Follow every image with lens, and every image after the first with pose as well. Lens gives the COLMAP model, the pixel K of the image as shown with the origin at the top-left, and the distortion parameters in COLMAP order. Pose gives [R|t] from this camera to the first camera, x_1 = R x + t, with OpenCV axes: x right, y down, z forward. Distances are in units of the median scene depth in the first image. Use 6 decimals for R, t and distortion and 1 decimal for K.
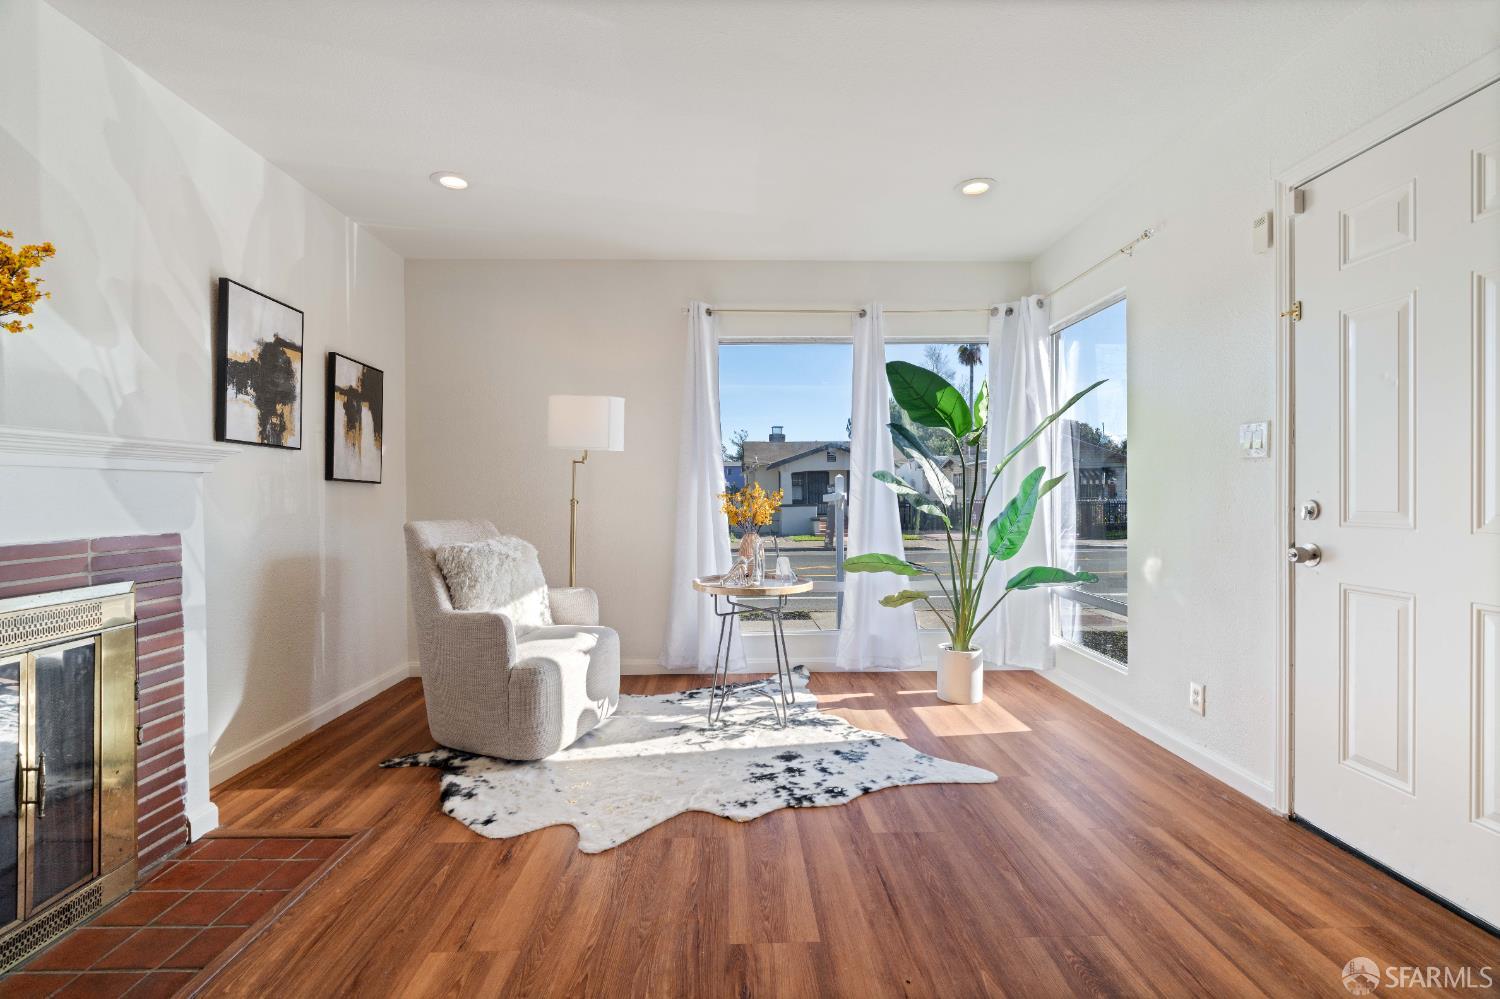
lens RADIAL K [[682.3, 0, 749.8], [0, 682.3, 480.2], [0, 0, 1]] dist [0.000672, 0.000862]
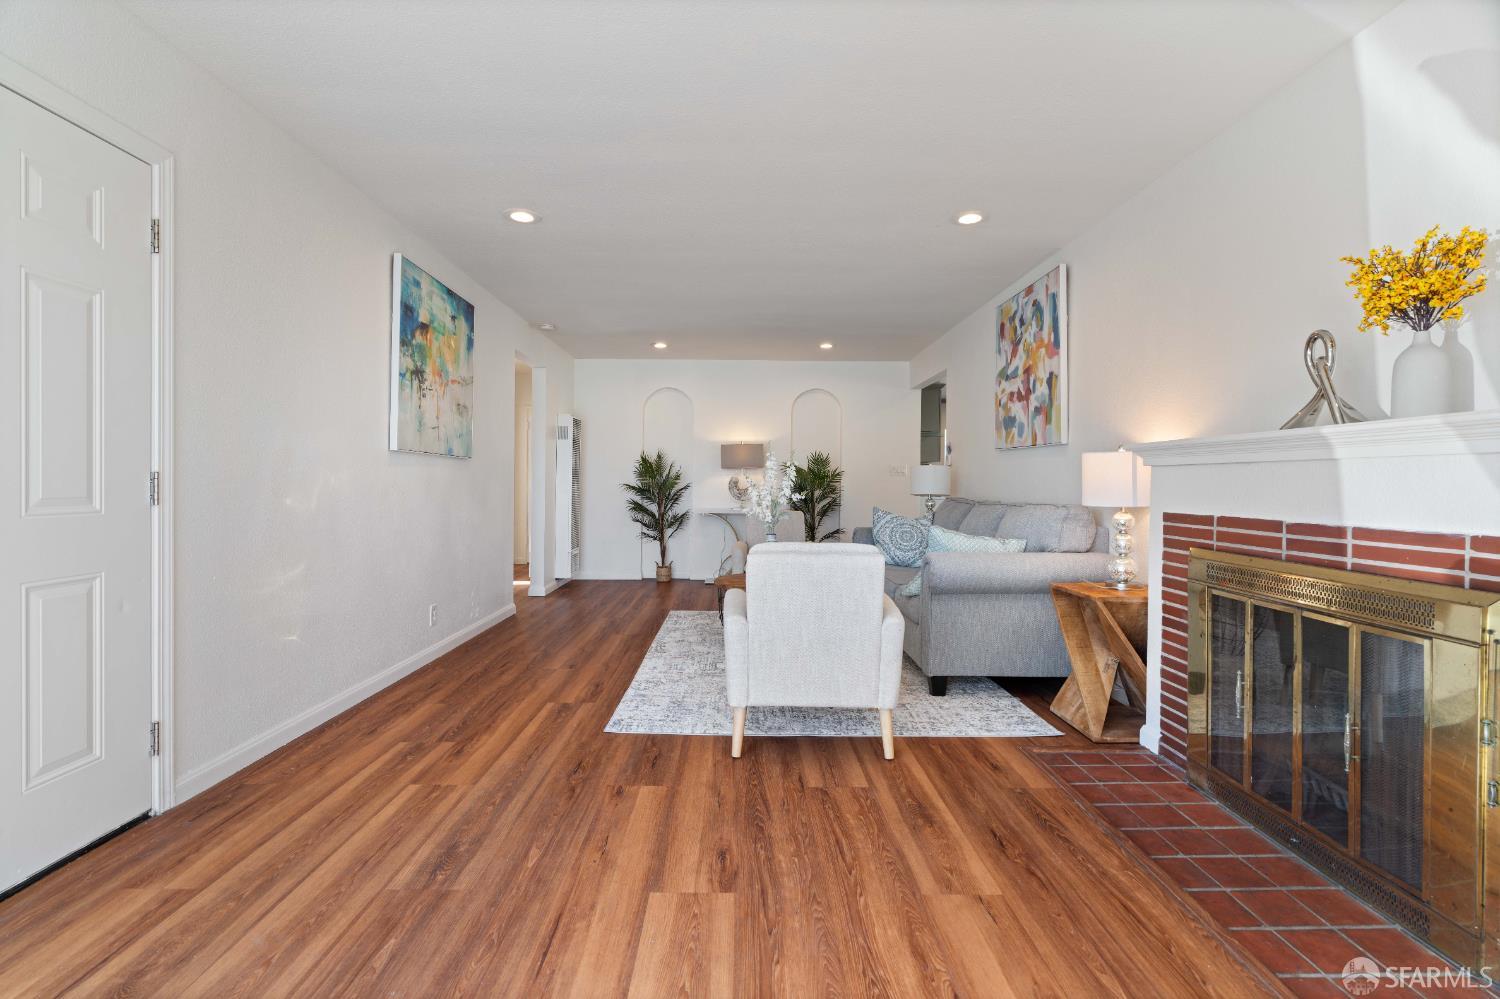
lens RADIAL K [[694.6, 0, 751.1], [0, 694.6, 489.9], [0, 0, 1]] dist [-0.000676, -0.000047]
pose [[-0.999931, -0.003208, 0.011331, -0.041013], [-0.003276, 0.999977, -0.005961, 0.024709], [-0.011311, -0.005998, -0.999918, 1.270513]]
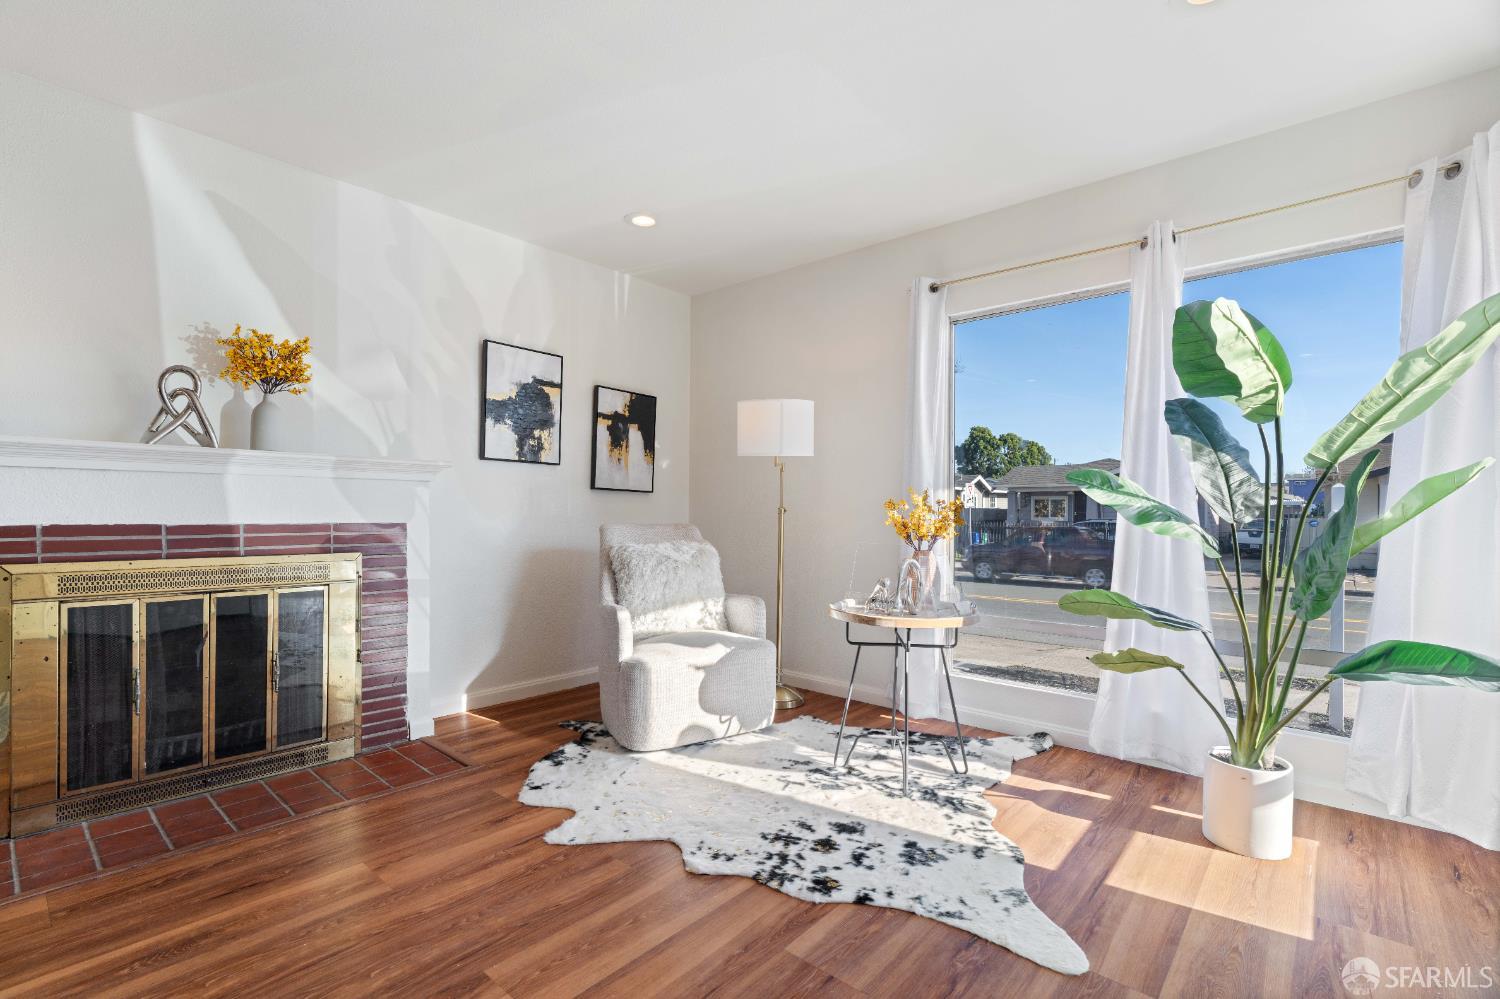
lens RADIAL K [[684.1, 0, 743.0], [0, 684.1, 506.4], [0, 0, 1]] dist [0.000069, 0.000468]
pose [[0.732653, 0.010270, -0.680525, 0.519253], [-0.001290, 0.999905, 0.013701, 0.016727], [0.680601, -0.009160, 0.732597, 0.336676]]
